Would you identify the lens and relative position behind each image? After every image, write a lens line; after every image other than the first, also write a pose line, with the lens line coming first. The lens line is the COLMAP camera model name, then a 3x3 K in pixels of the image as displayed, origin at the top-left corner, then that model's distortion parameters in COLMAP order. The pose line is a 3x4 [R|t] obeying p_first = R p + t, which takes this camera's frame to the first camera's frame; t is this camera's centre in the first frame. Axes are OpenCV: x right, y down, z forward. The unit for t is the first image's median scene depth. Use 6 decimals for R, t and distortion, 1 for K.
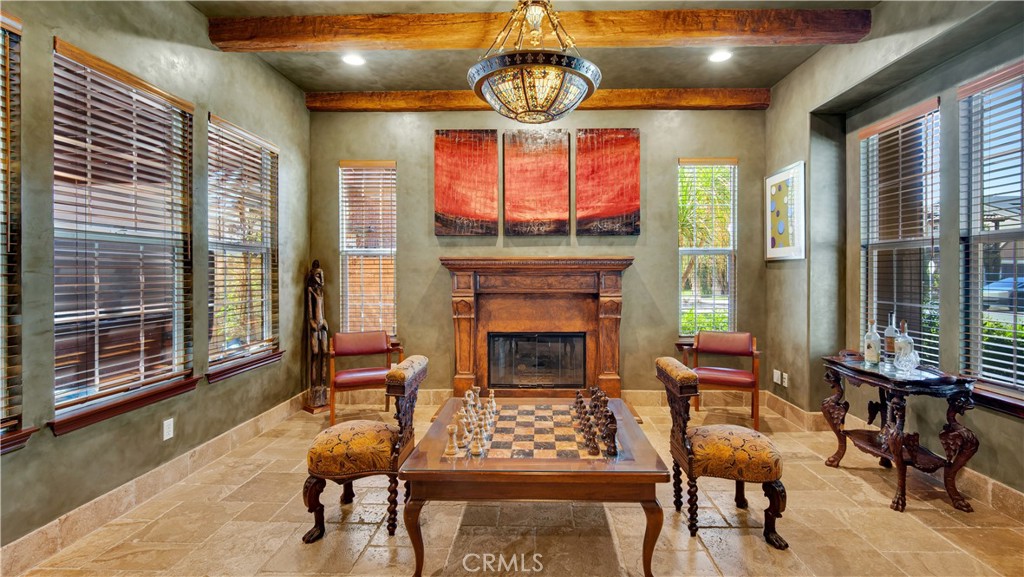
lens RADIAL K [[694.8, 0, 516.9], [0, 694.8, 277.3], [0, 0, 1]] dist [-0.009424, -0.001910]
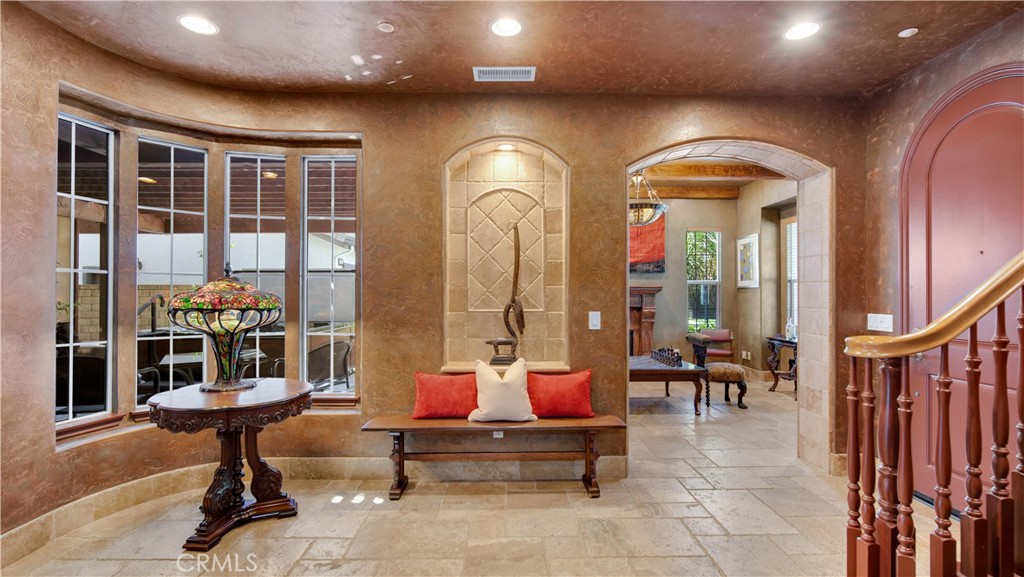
lens RADIAL K [[763.2, 0, 512.0], [0, 763.2, 288.5], [0, 0, 1]] dist [0.001019, 0.000857]
pose [[0.998283, 0.004283, 0.058427, -0.331124], [-0.002851, 0.999694, -0.024582, 0.026372], [-0.058514, 0.024373, 0.997989, -0.913310]]
